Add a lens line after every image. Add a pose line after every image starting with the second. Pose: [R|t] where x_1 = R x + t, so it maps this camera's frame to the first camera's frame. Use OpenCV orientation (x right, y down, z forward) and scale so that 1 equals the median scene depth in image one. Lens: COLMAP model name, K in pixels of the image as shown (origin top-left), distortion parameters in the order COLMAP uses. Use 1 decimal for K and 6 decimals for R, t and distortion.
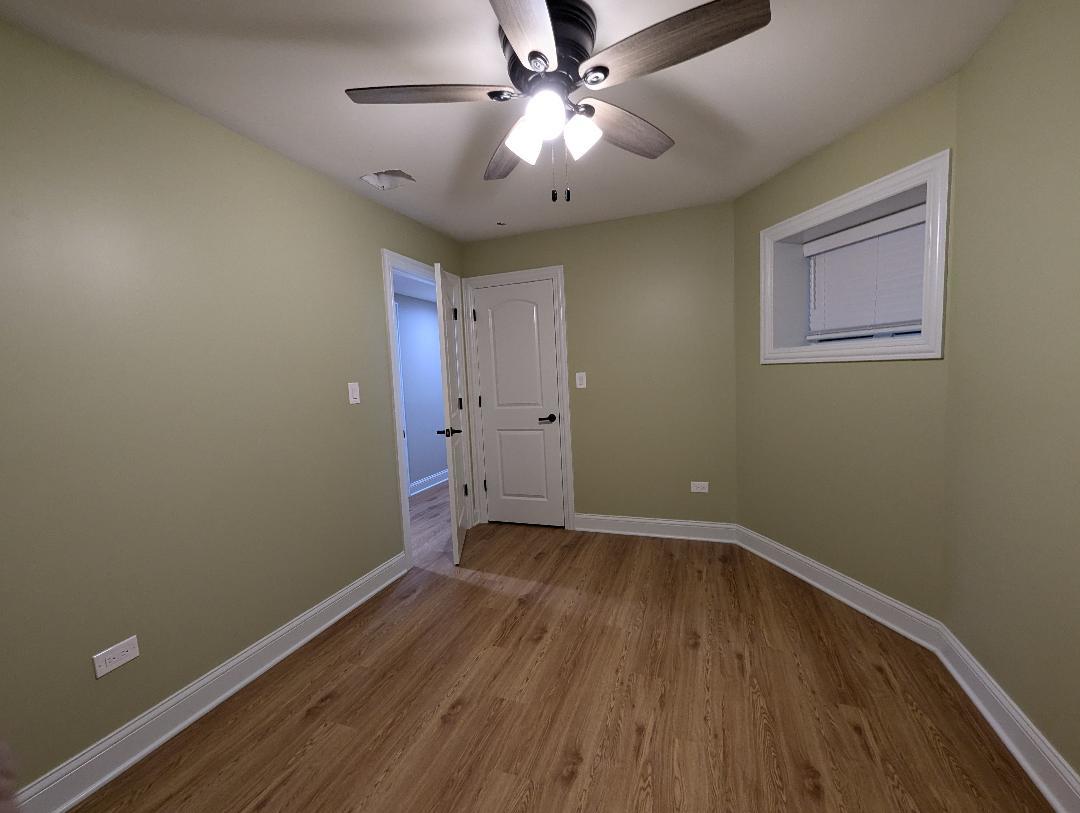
lens RADIAL K [[448.1, 0, 540.5], [0, 448.1, 411.1], [0, 0, 1]] dist [0.000857, -0.000270]
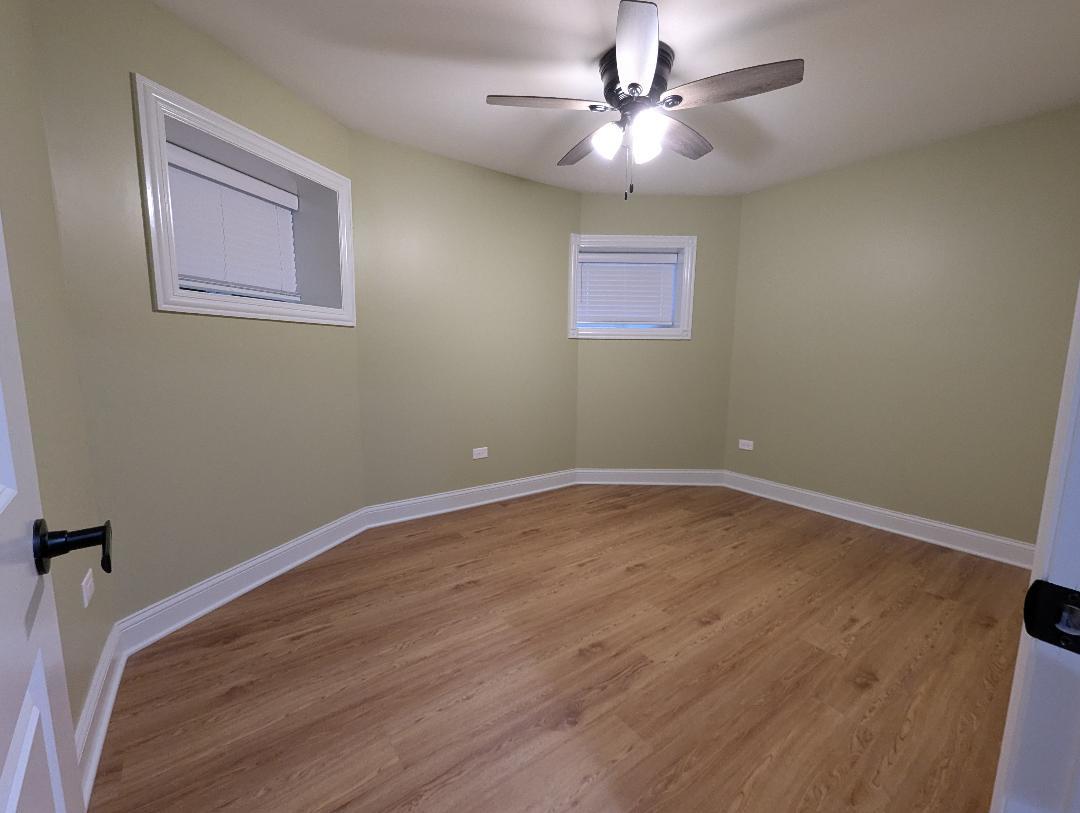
lens RADIAL K [[448.1, 0, 540.5], [0, 448.1, 411.1], [0, 0, 1]] dist [0.000857, -0.000270]
pose [[-0.837711, -0.040065, 0.544642, -0.360446], [0.072230, 0.980415, 0.183217, -0.064783], [-0.541316, 0.192822, -0.818411, 1.714065]]
